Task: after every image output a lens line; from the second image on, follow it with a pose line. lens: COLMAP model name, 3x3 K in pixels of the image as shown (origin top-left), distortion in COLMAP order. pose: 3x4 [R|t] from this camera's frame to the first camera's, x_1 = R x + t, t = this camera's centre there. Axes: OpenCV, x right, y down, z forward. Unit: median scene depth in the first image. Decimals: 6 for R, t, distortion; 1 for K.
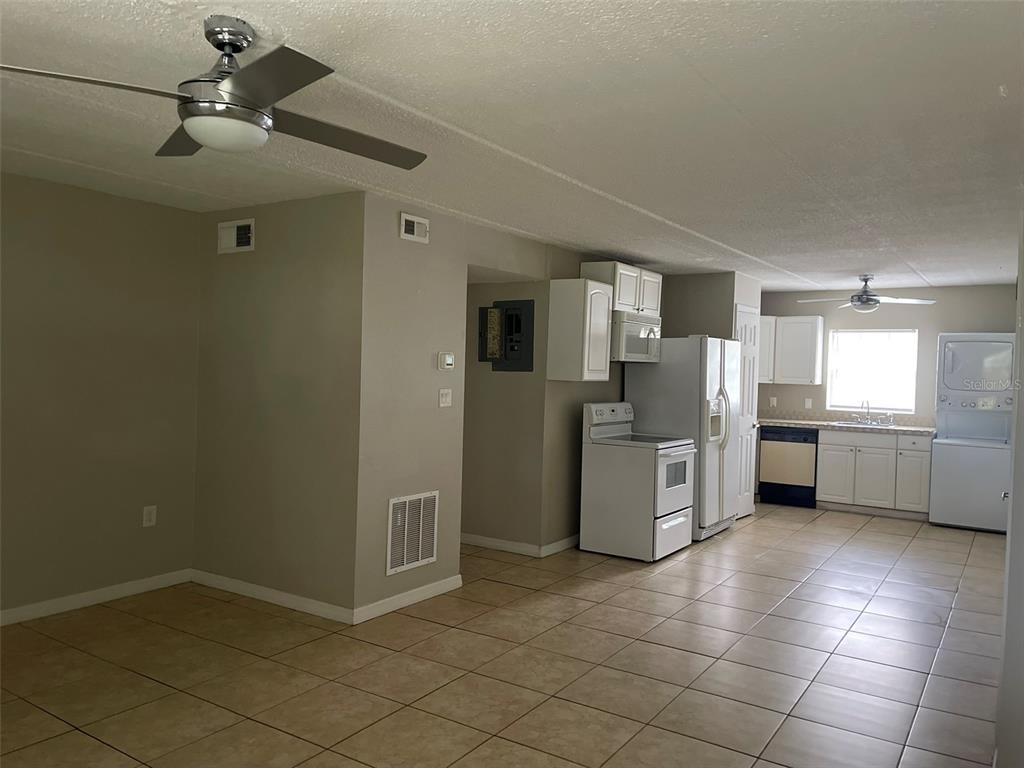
lens RADIAL K [[803.4, 0, 512.0], [0, 803.4, 384.0], [0, 0, 1]] dist [0.045565, -0.000629]
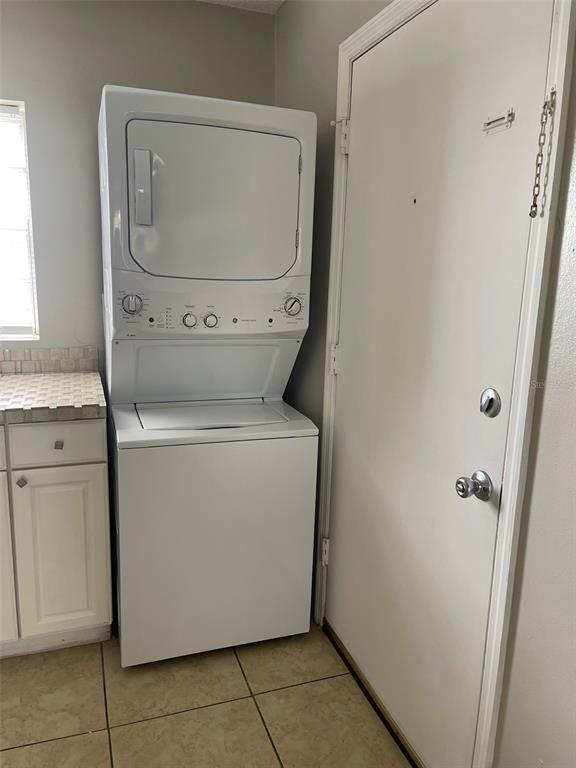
lens RADIAL K [[579.0, 0, 288.0], [0, 579.0, 384.0], [0, 0, 1]] dist [0.001899, -0.001165]
pose [[0.604912, -0.173593, 0.777140, 0.373724], [0.007021, 0.977073, 0.212788, -0.000181], [-0.796261, -0.123262, 0.592262, 0.791077]]
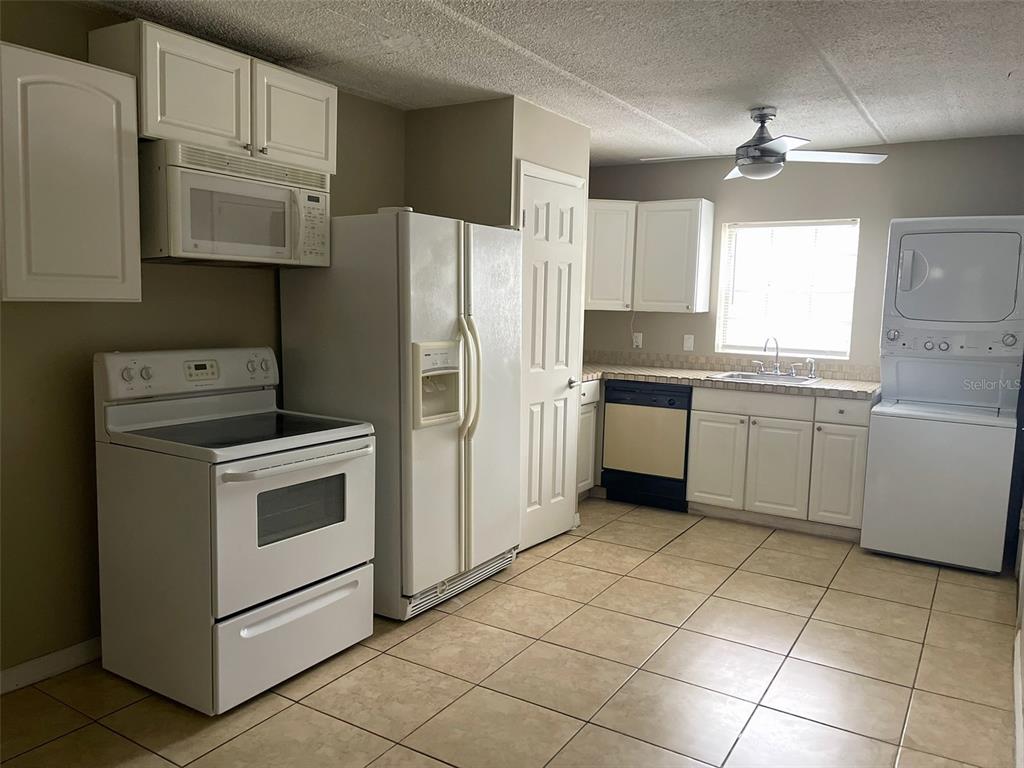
lens RADIAL K [[779.3, 0, 512.0], [0, 779.3, 384.0], [0, 0, 1]] dist [0.032077, 0.000473]
pose [[0.999887, -0.004794, 0.014220, 0.249566], [0.003534, 0.996173, 0.087332, 0.002892], [-0.014584, -0.087272, 0.996078, 0.443474]]
